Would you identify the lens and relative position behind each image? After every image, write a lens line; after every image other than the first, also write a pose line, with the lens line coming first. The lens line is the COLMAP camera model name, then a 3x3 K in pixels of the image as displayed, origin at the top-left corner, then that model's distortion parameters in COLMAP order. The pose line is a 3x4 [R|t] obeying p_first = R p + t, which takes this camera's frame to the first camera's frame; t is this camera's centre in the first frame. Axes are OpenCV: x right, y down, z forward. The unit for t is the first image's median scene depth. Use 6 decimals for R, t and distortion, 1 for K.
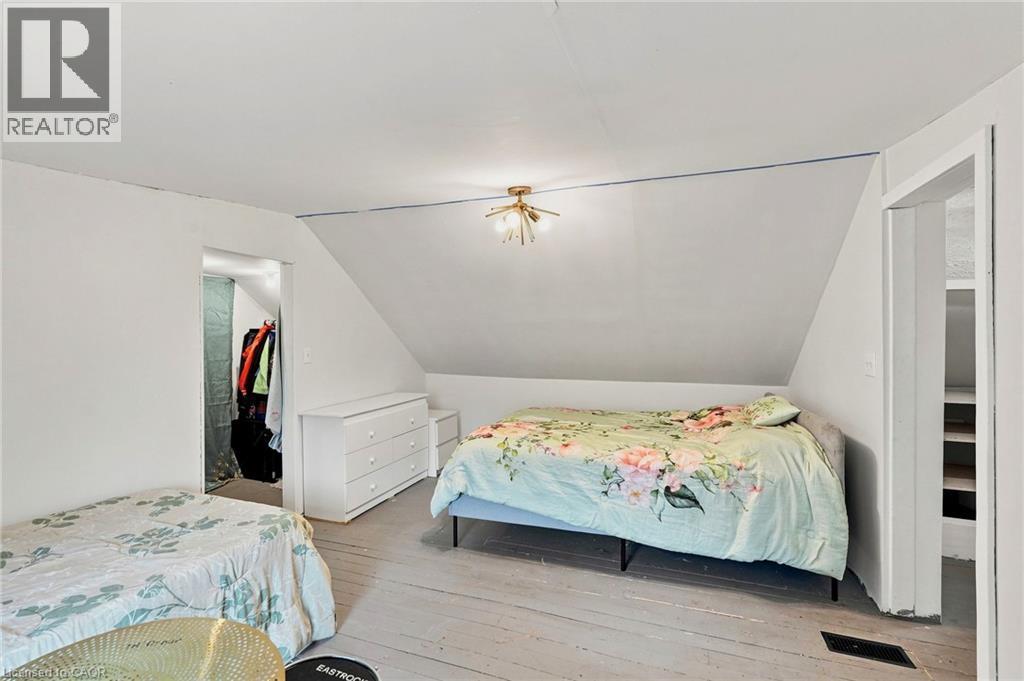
lens RADIAL K [[451.7, 0, 512.9], [0, 451.7, 336.1], [0, 0, 1]] dist [-0.017629, 0.008022]
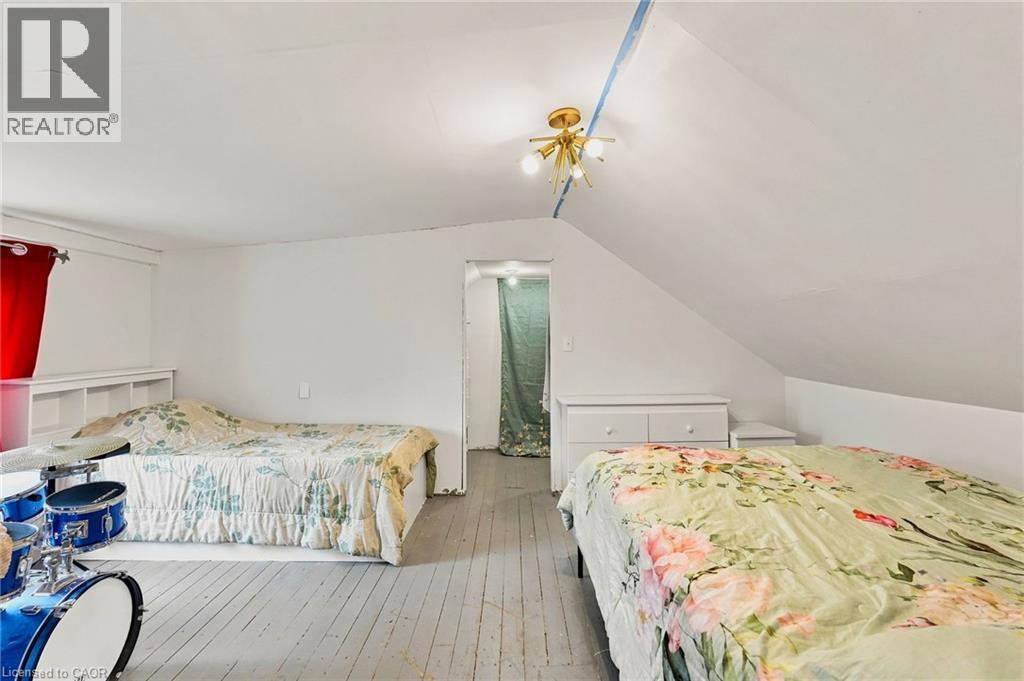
lens RADIAL K [[462.6, 0, 513.5], [0, 462.6, 331.6], [0, 0, 1]] dist [-0.013309, 0.000439]
pose [[0.349768, -0.011386, -0.936767, 1.043548], [0.003500, 0.999935, -0.010847, 0.051198], [0.936830, 0.000516, 0.349785, 0.999808]]
